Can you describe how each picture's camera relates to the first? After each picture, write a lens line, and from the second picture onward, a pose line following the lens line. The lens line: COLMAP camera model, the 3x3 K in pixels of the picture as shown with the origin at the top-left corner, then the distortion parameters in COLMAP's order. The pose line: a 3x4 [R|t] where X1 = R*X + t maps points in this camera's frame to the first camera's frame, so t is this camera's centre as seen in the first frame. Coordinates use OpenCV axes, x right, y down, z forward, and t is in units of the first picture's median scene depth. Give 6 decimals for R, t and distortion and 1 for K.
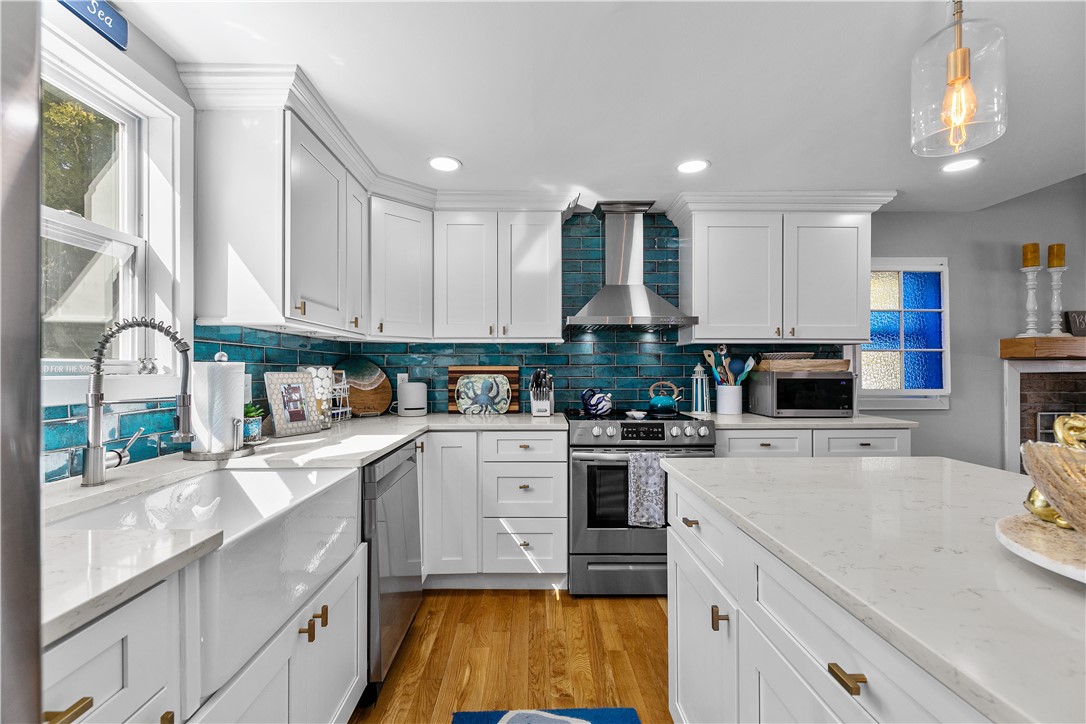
lens RADIAL K [[488.4, 0, 543.0], [0, 488.4, 362.0], [0, 0, 1]] dist [0.002735, 0.000409]
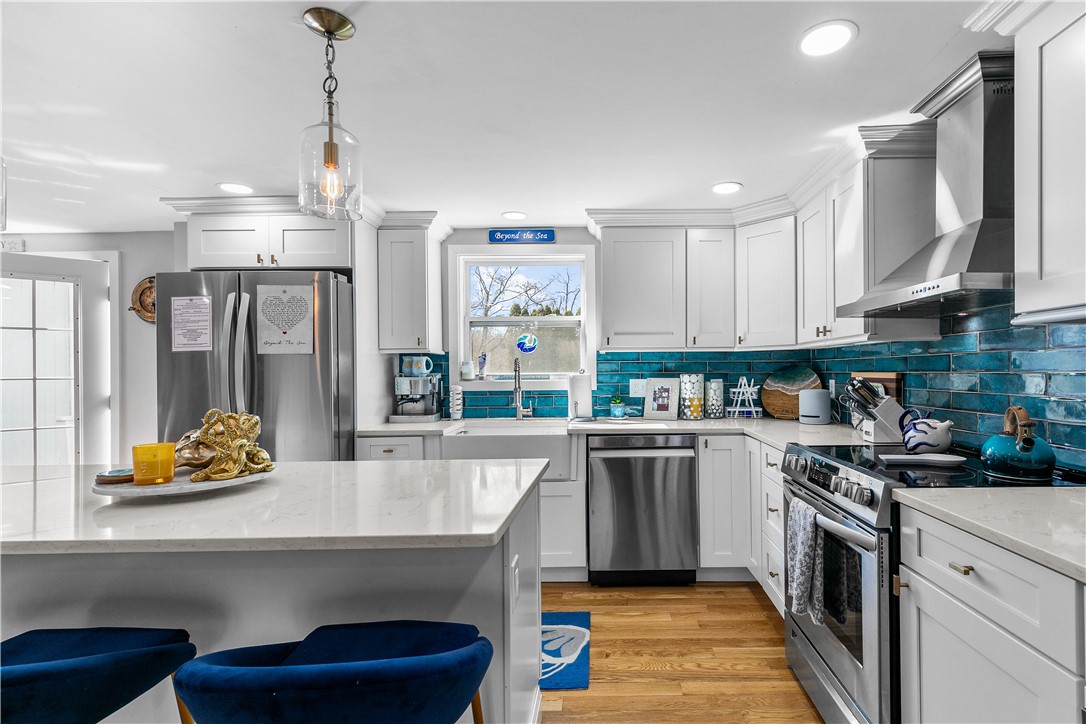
lens RADIAL K [[506.3, 0, 604.6], [0, 506.3, 371.1], [0, 0, 1]] dist [0.000522, -0.000035]
pose [[-0.014914, 0.000386, -0.999889, 1.010903], [0.023488, 0.999724, 0.000036, -0.005404], [0.999613, -0.023485, -0.014919, 0.814630]]
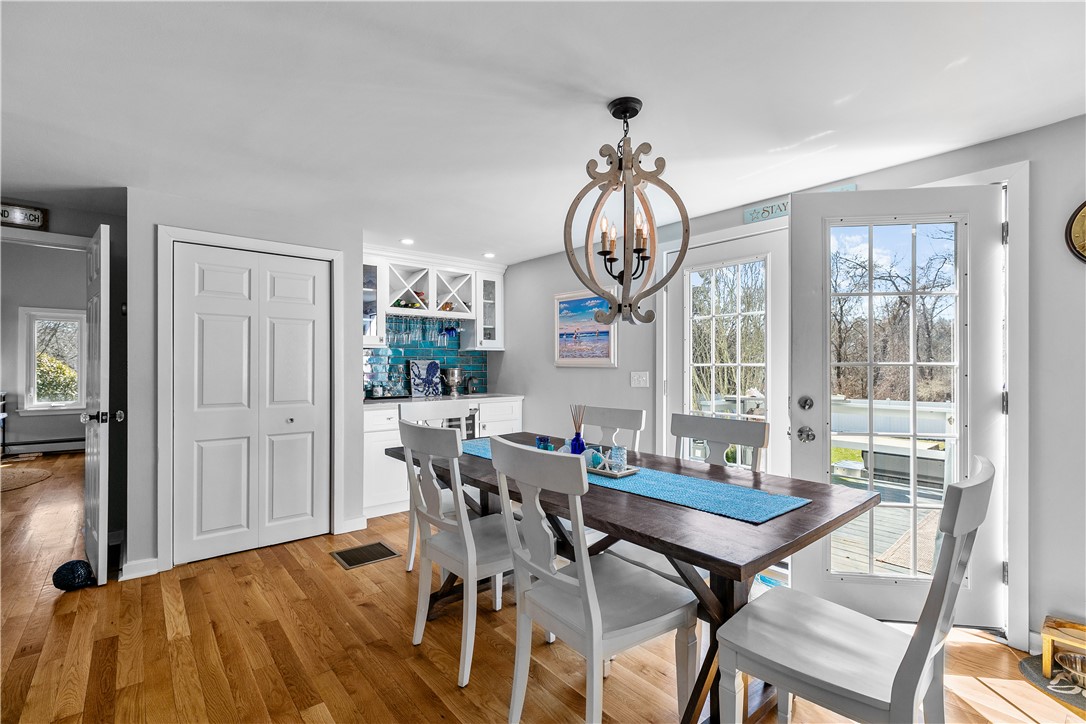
lens RADIAL K [[488.4, 0, 543.0], [0, 488.4, 362.0], [0, 0, 1]] dist [0.002735, 0.000409]
pose [[-0.776921, 0.001680, -0.629596, 0.795114], [0.009326, 0.999917, -0.008840, -0.022914], [0.629529, -0.012740, -0.776873, -0.562927]]
